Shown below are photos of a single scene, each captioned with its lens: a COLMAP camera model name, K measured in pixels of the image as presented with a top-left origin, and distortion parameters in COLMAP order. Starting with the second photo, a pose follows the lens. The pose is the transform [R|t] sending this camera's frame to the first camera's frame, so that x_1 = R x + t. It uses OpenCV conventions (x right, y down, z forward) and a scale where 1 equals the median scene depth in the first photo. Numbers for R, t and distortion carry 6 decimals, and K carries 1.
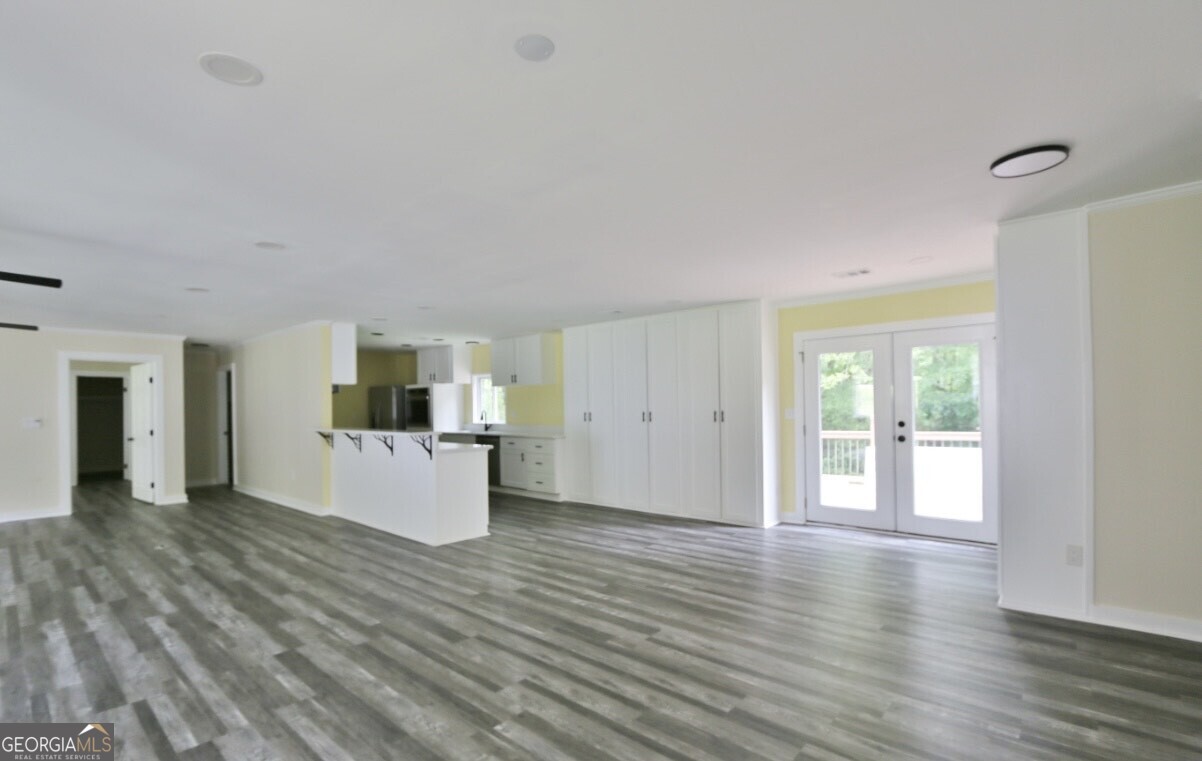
lens RADIAL K [[538.7, 0, 600.7], [0, 538.7, 409.3], [0, 0, 1]] dist [-0.003394, 0.000406]
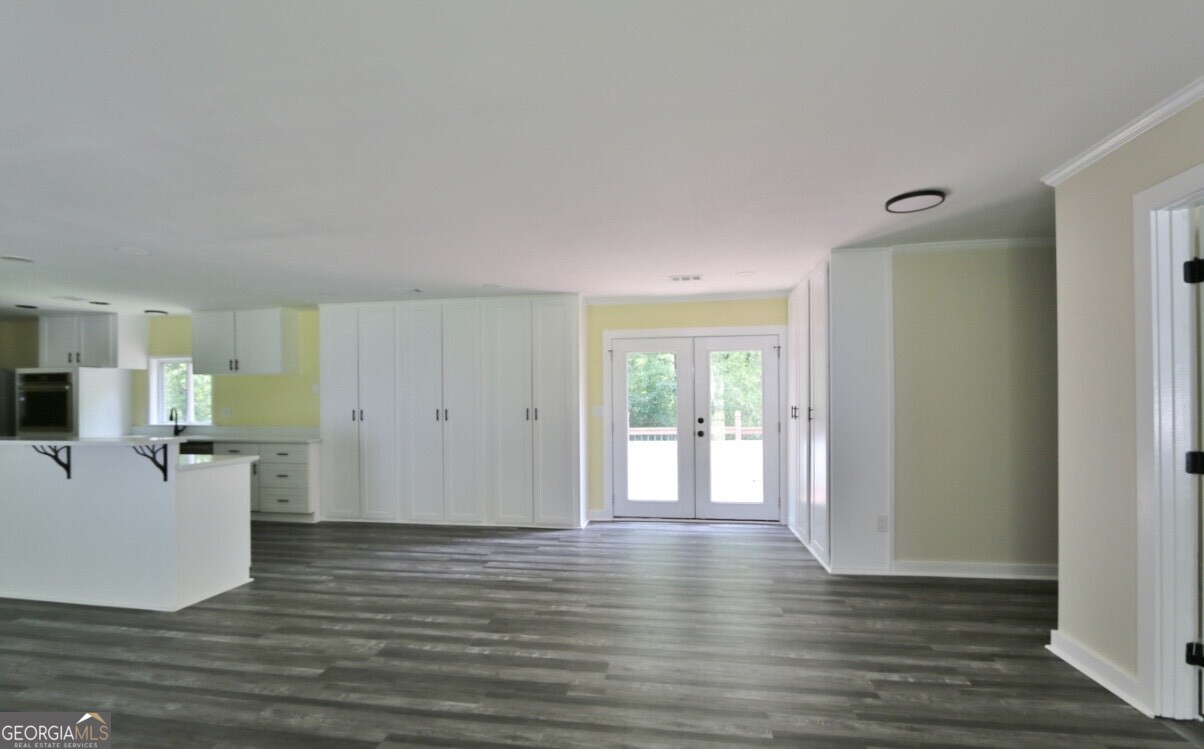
lens RADIAL K [[544.2, 0, 588.6], [0, 544.2, 407.2], [0, 0, 1]] dist [-0.007111, 0.000348]
pose [[0.853411, 0.004019, 0.521224, -0.209533], [-0.003173, 0.999992, -0.002516, 0.003397], [-0.521230, 0.000494, 0.853416, 0.159305]]
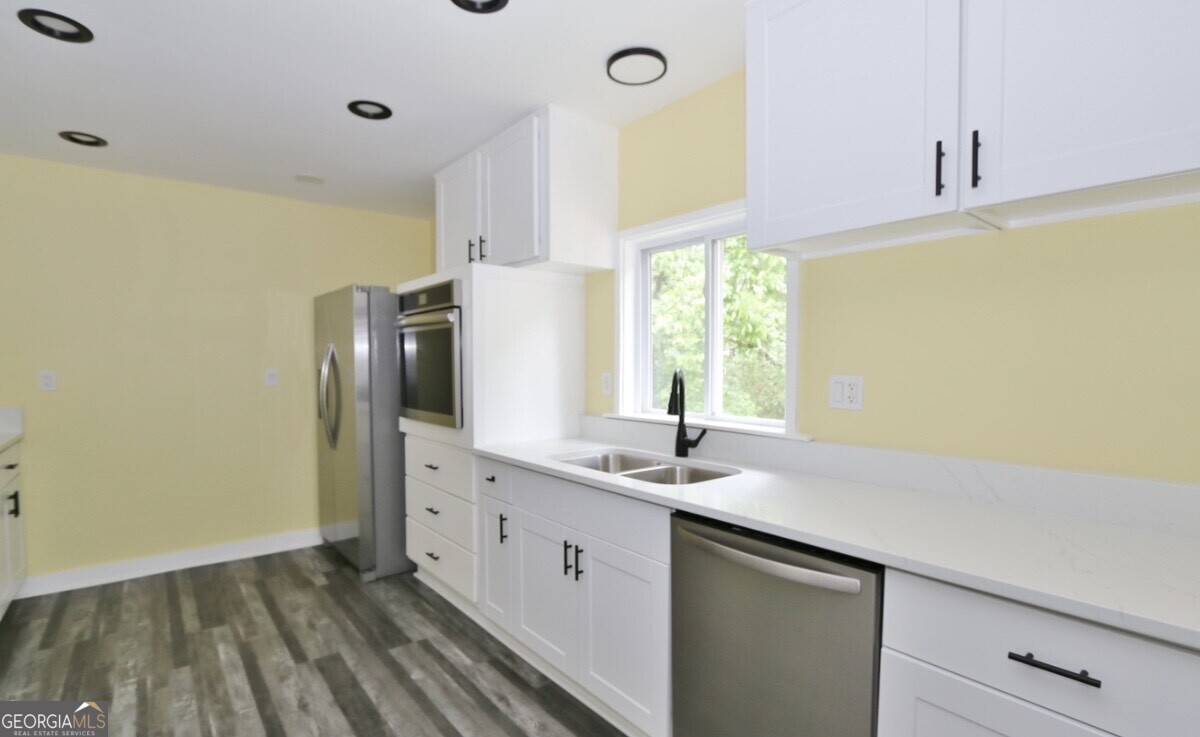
lens RADIAL K [[556.4, 0, 595.3], [0, 556.4, 393.1], [0, 0, 1]] dist [-0.018596, 0.000497]
pose [[0.987212, 0.018308, -0.158358, -0.369648], [-0.010939, 0.998822, 0.047285, 0.001375], [0.159038, -0.044948, 0.986249, 1.308303]]
